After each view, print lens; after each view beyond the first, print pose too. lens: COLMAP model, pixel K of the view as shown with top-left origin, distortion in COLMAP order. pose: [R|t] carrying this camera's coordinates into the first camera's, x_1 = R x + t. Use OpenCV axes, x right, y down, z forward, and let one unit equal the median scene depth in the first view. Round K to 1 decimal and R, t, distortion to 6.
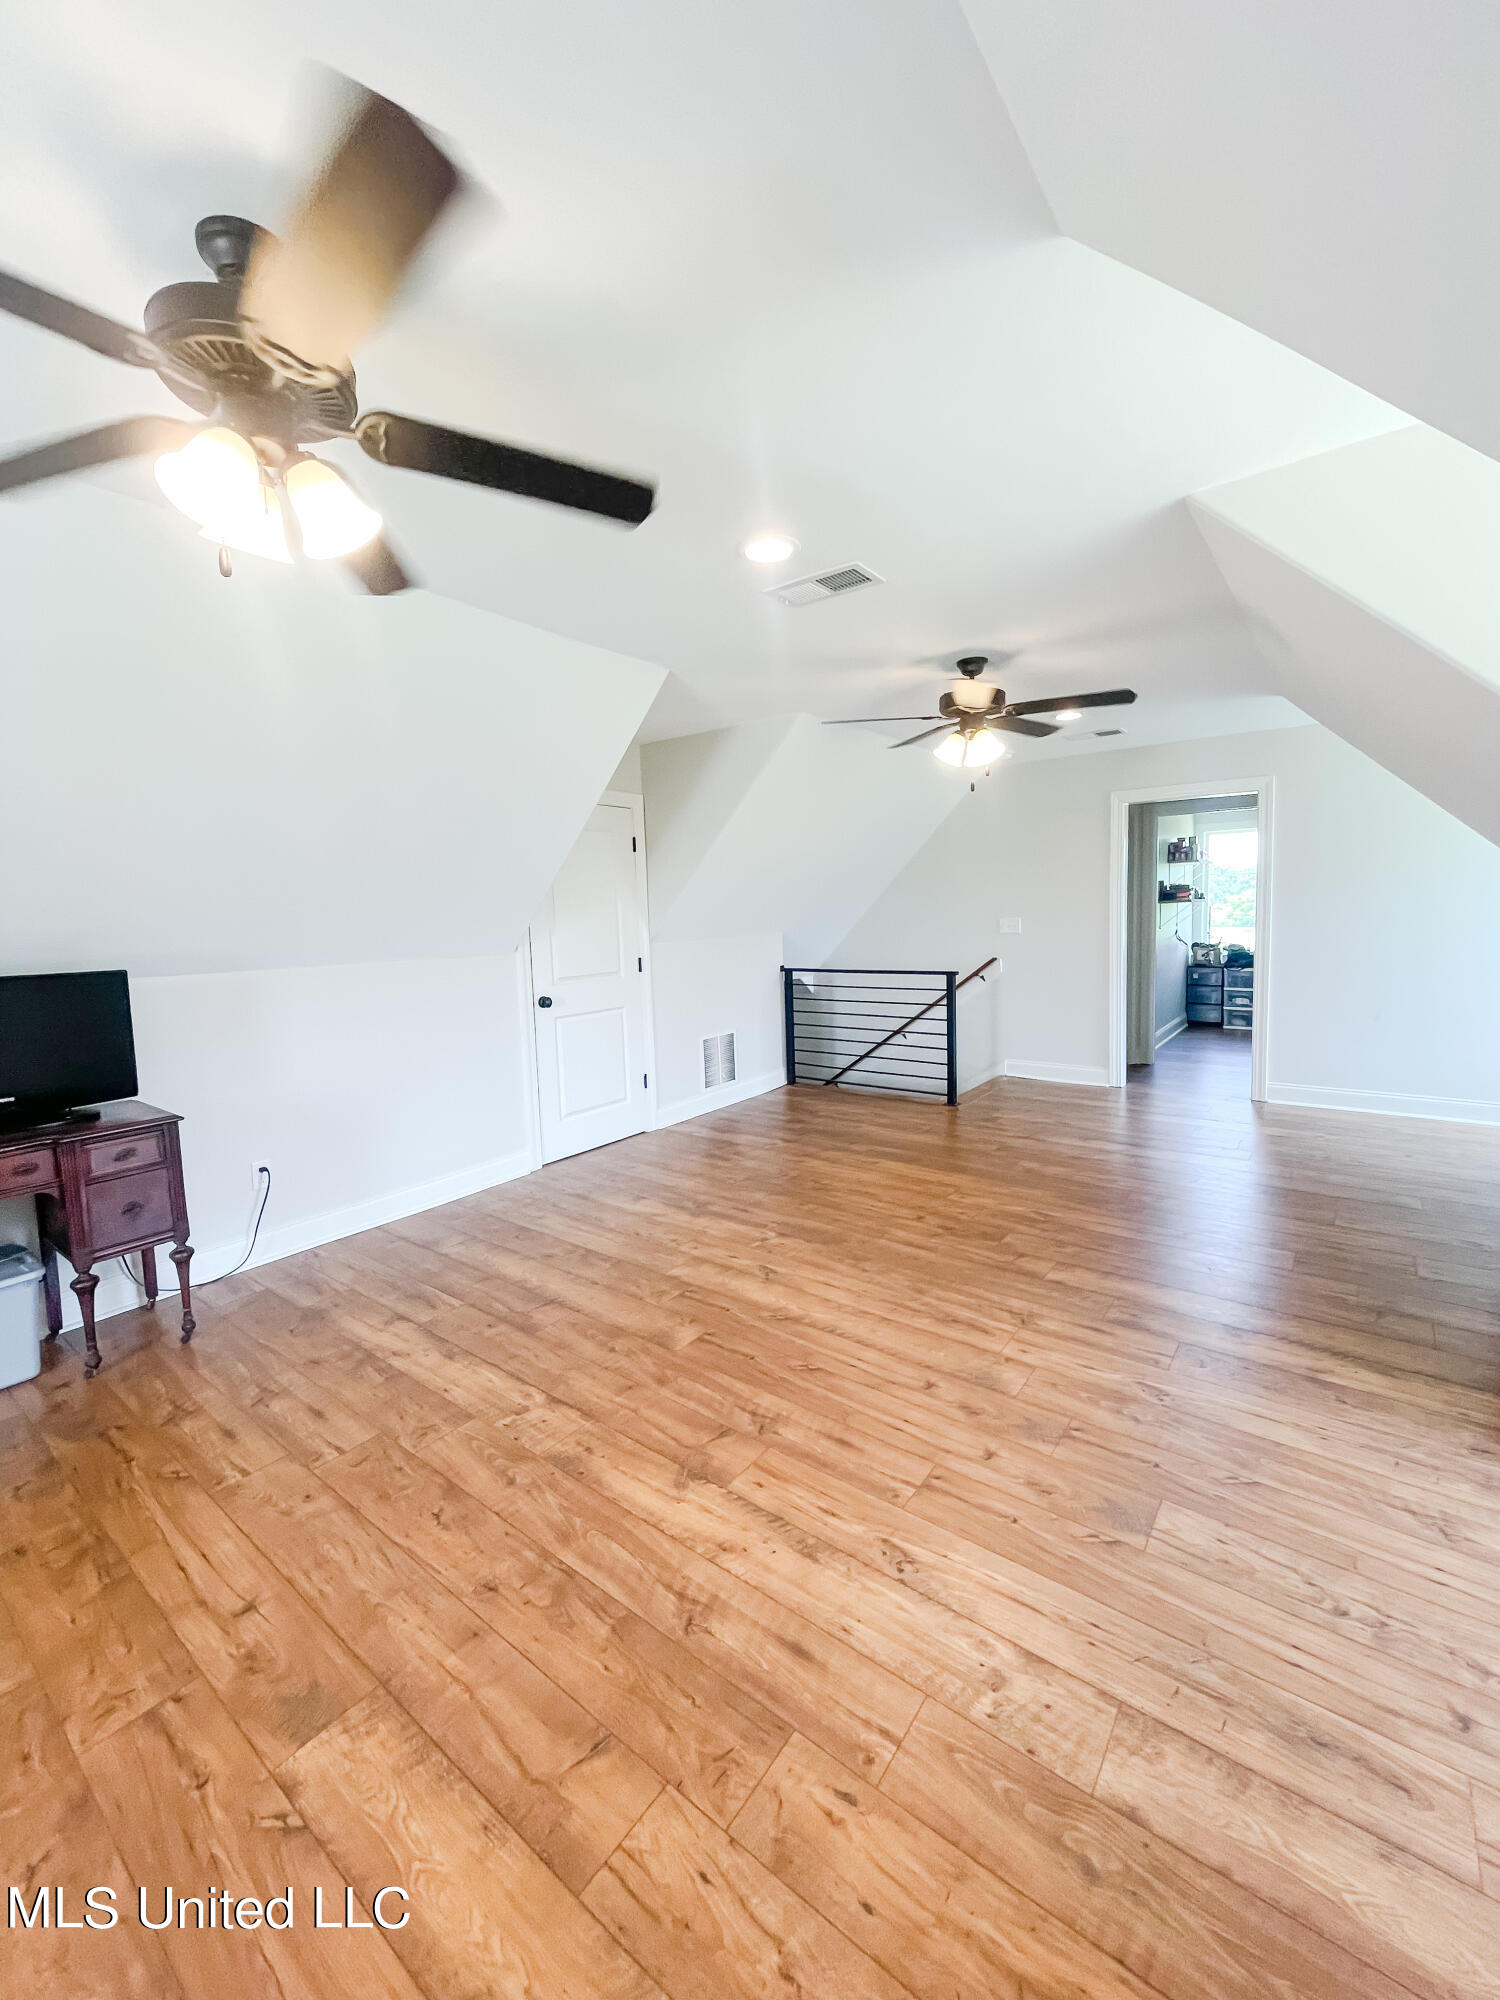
lens RADIAL K [[805.5, 0, 758.2], [0, 805.5, 999.8], [0, 0, 1]] dist [-0.021498, 0.000009]
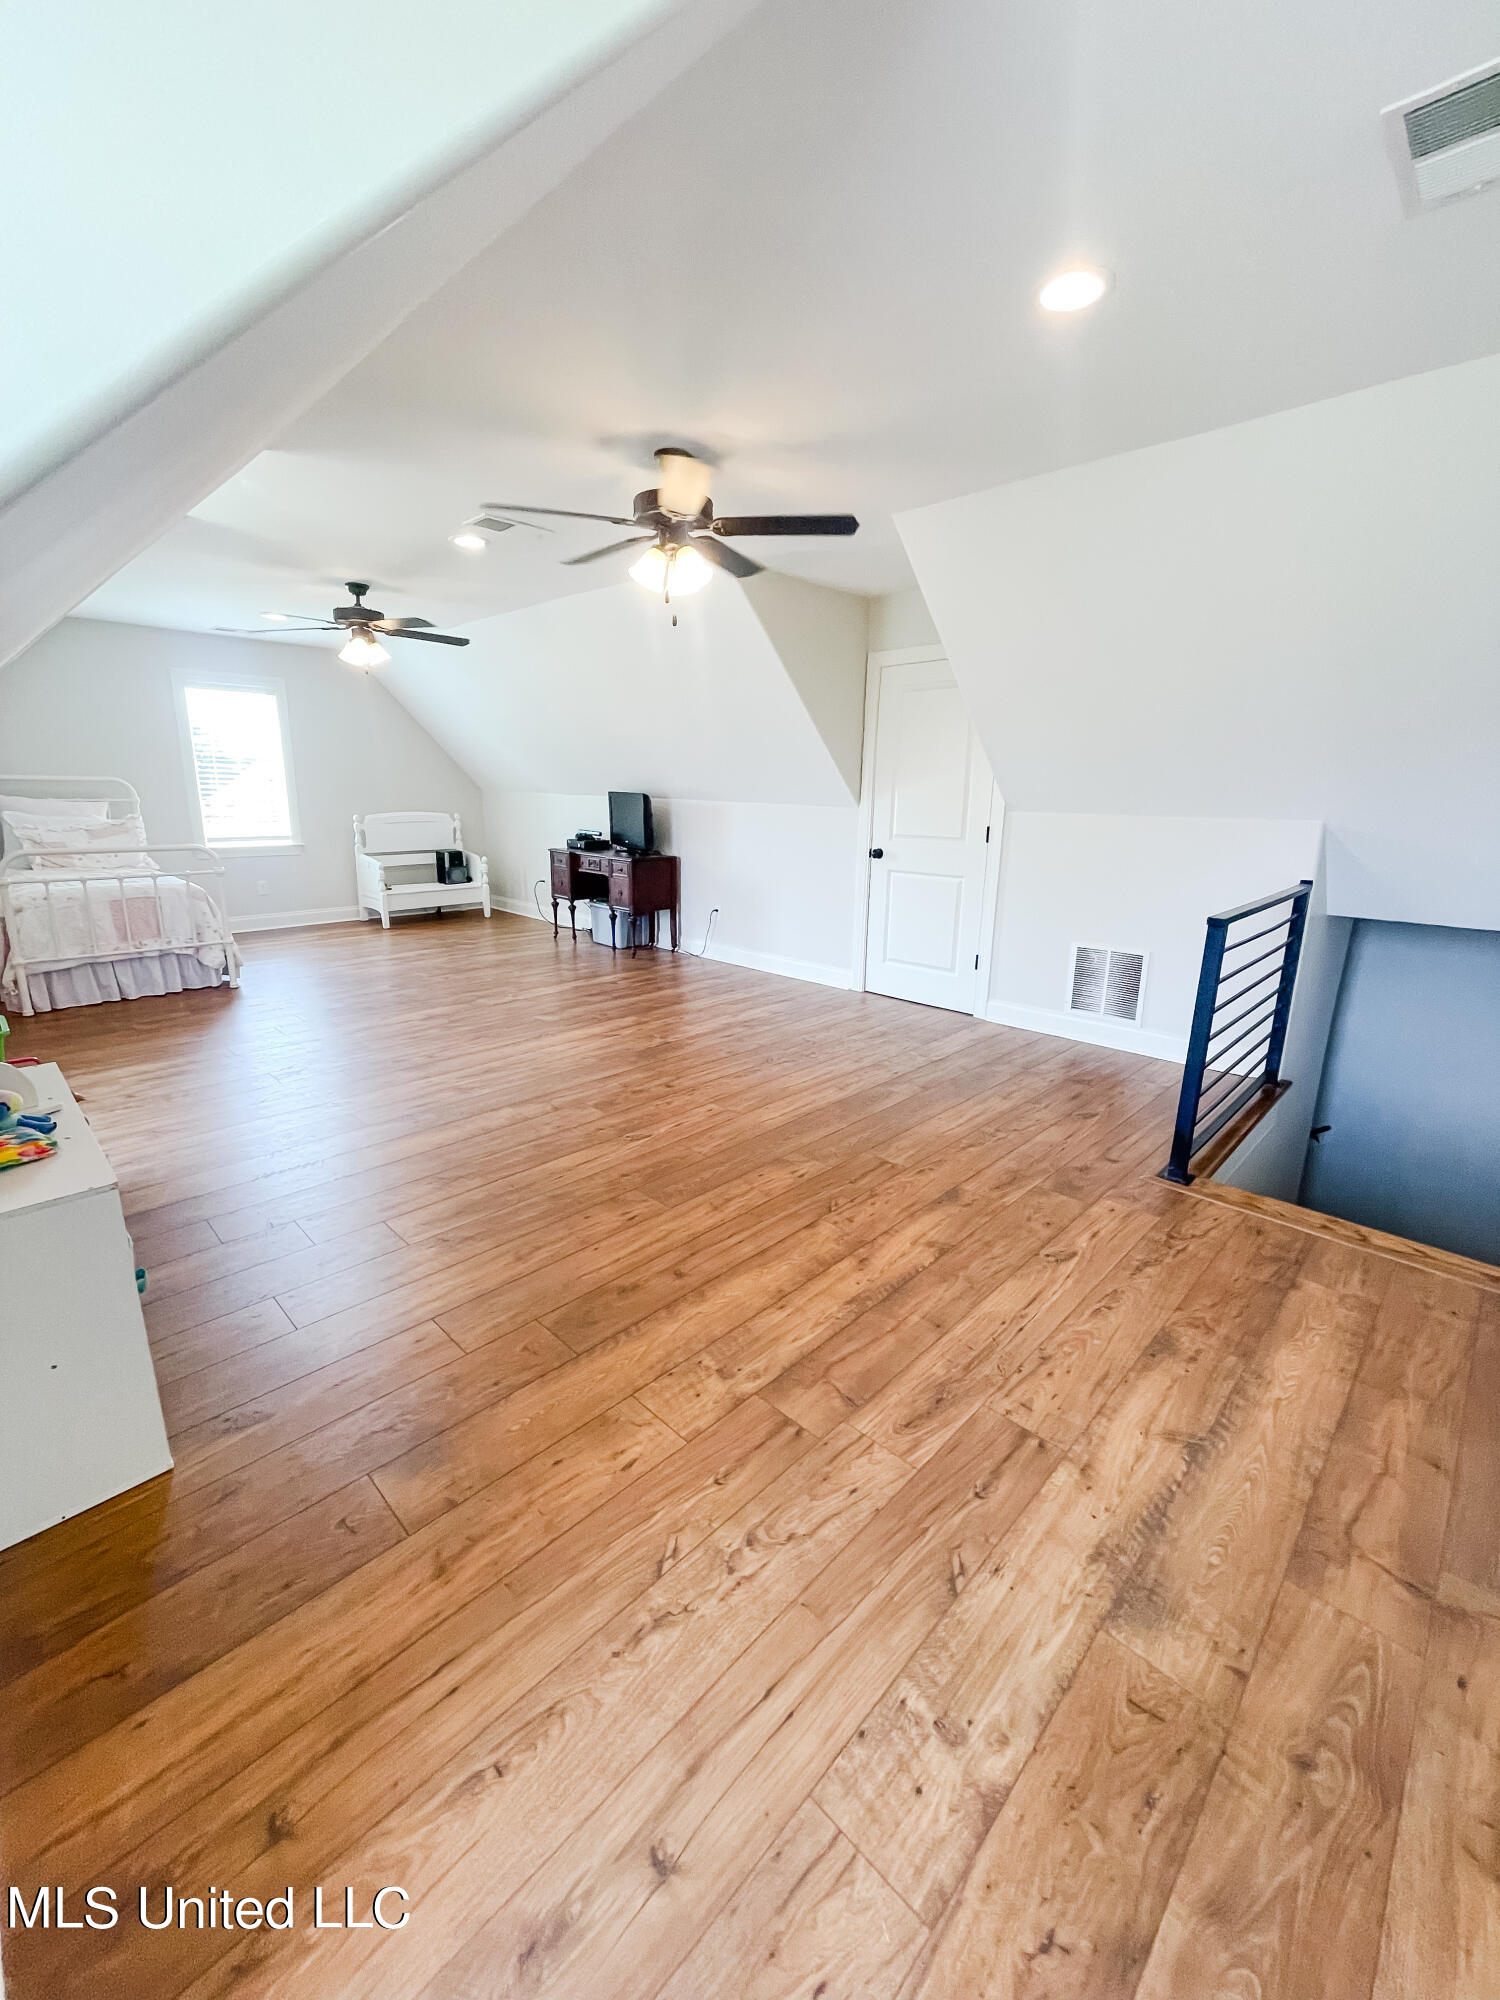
lens RADIAL K [[807.9, 0, 748.4], [0, 807.9, 986.8], [0, 0, 1]] dist [-0.001134, 0.000137]
pose [[-0.124517, 0.270113, -0.954743, 1.314876], [-0.119429, 0.951156, 0.284674, -0.177402], [0.985004, 0.149471, -0.086175, 1.356083]]
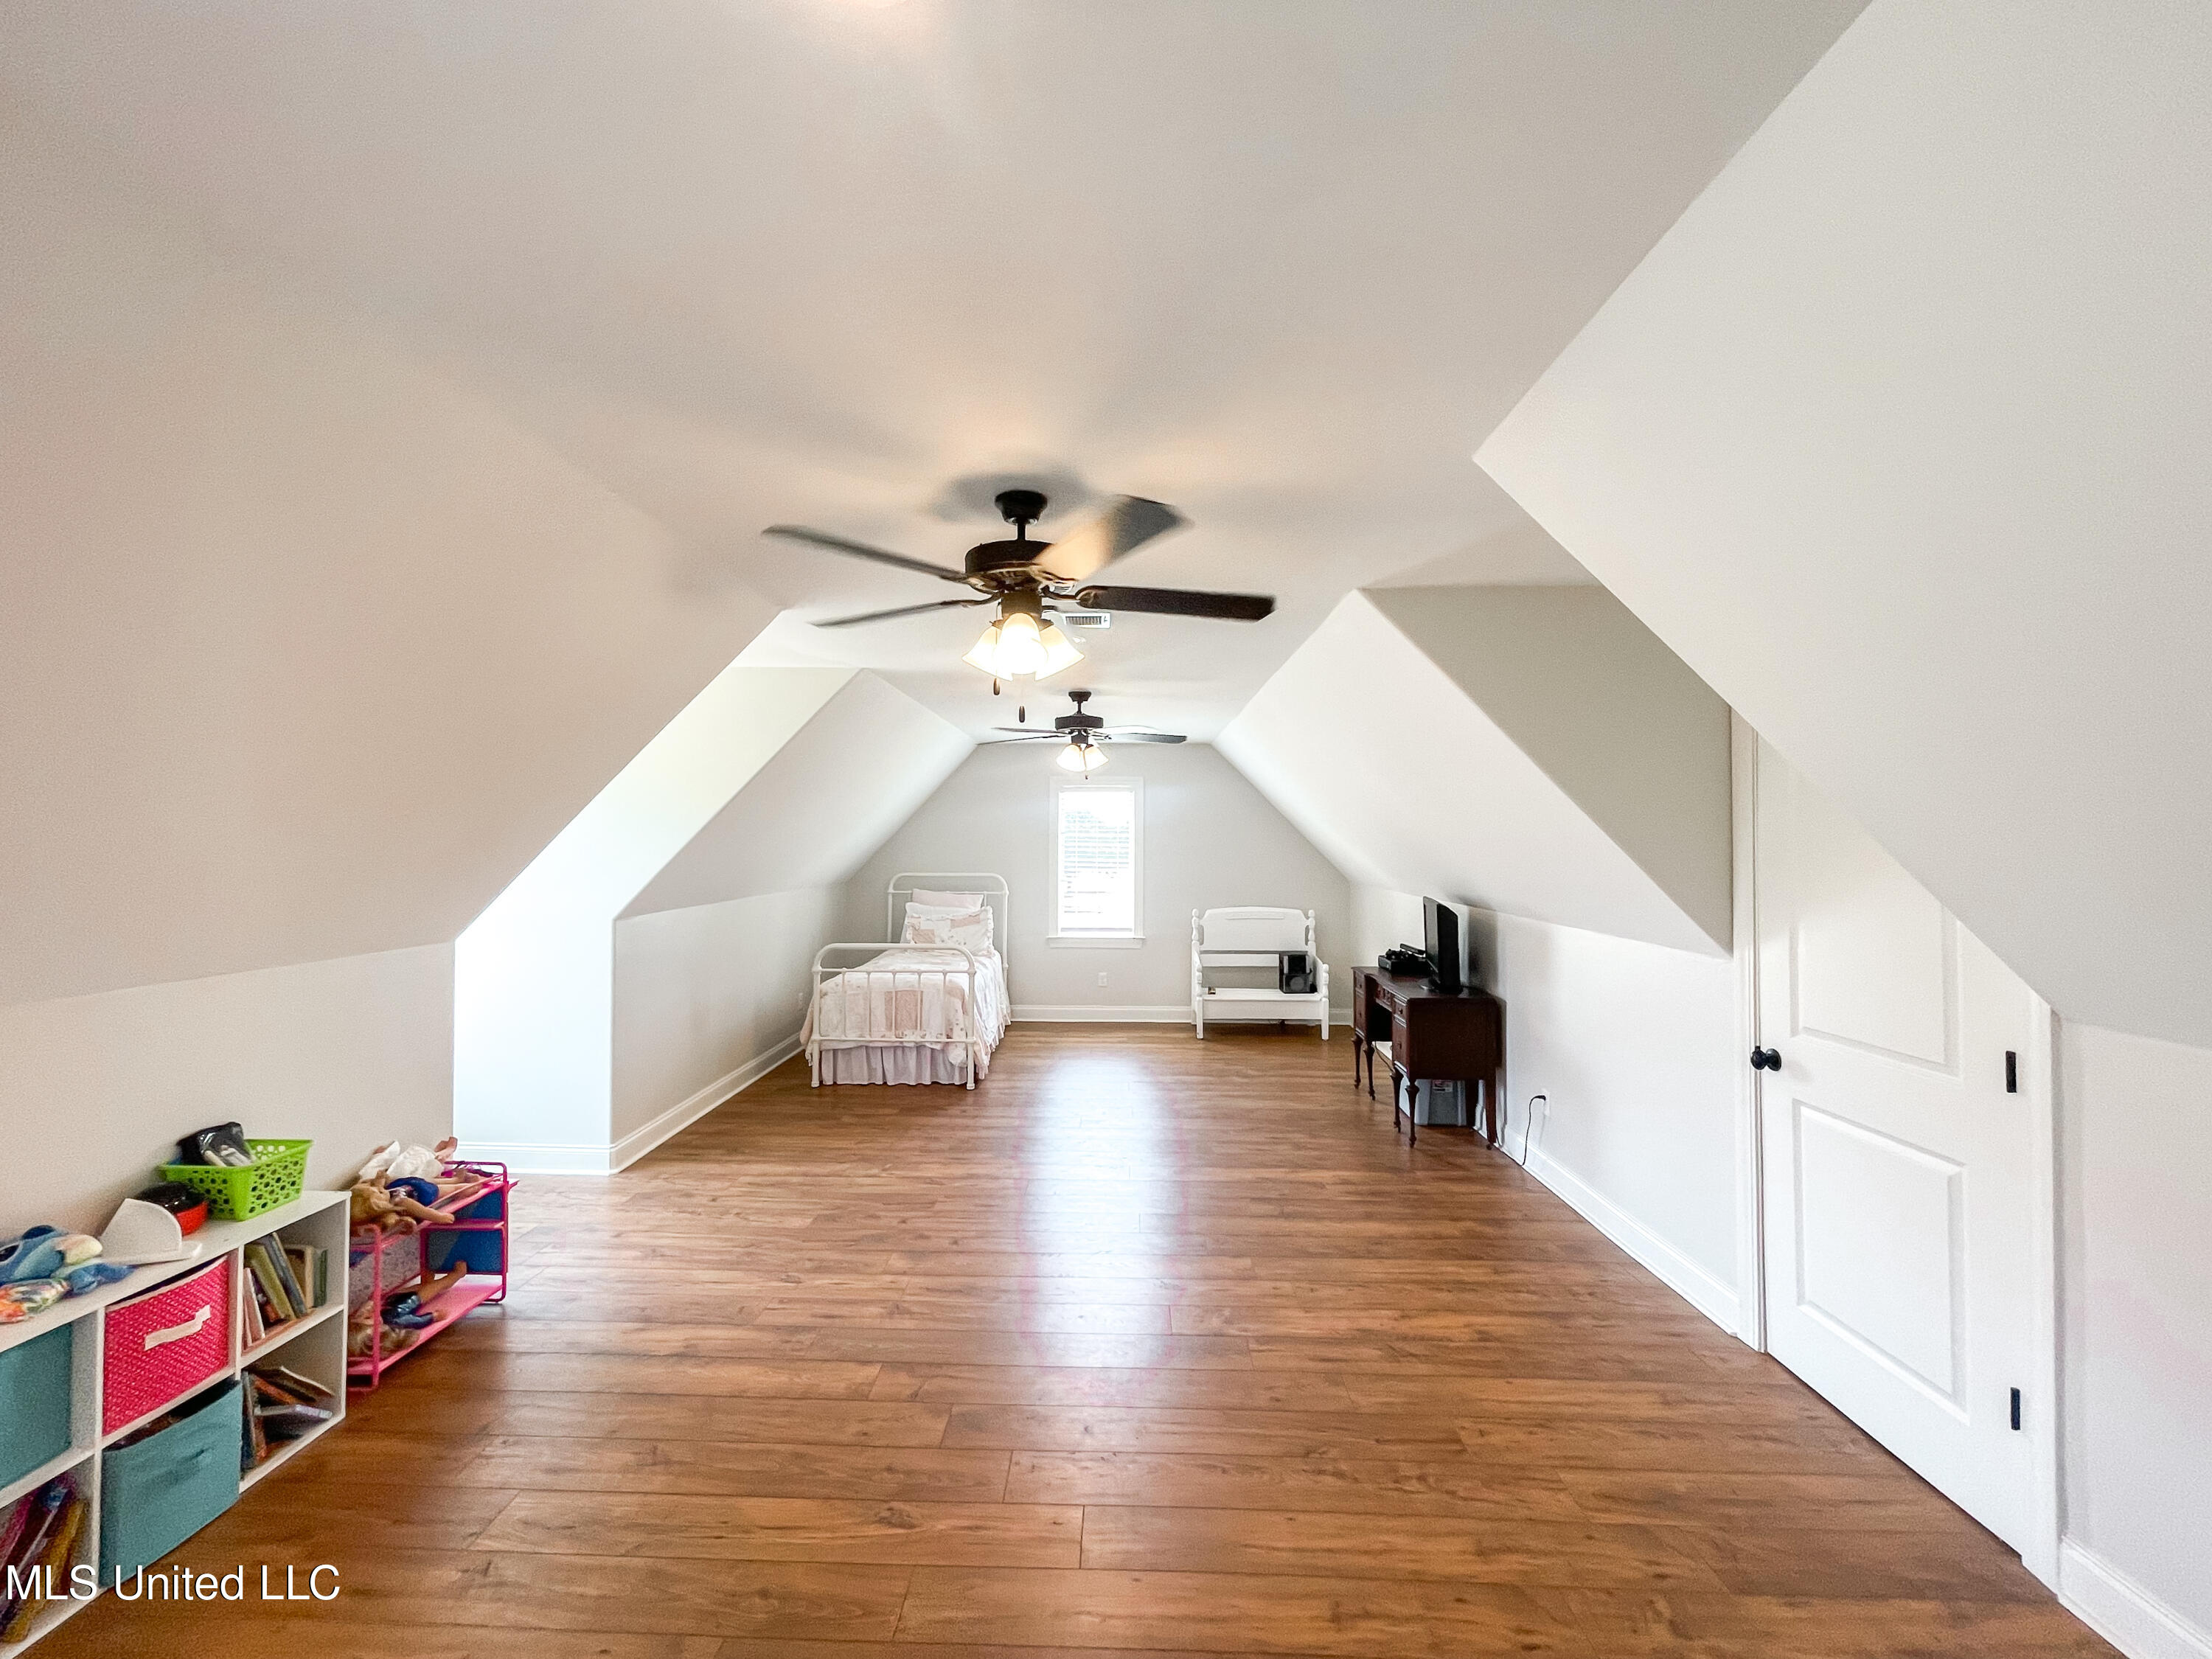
lens RADIAL K [[893.5, 0, 1090.5], [0, 893.5, 827.5], [0, 0, 1]] dist [-0.001134, 0.000137]
pose [[-0.821260, 0.025770, -0.569972, 0.663224], [-0.033160, 0.995135, 0.092771, -0.283697], [0.569590, 0.095090, -0.816410, 1.749407]]
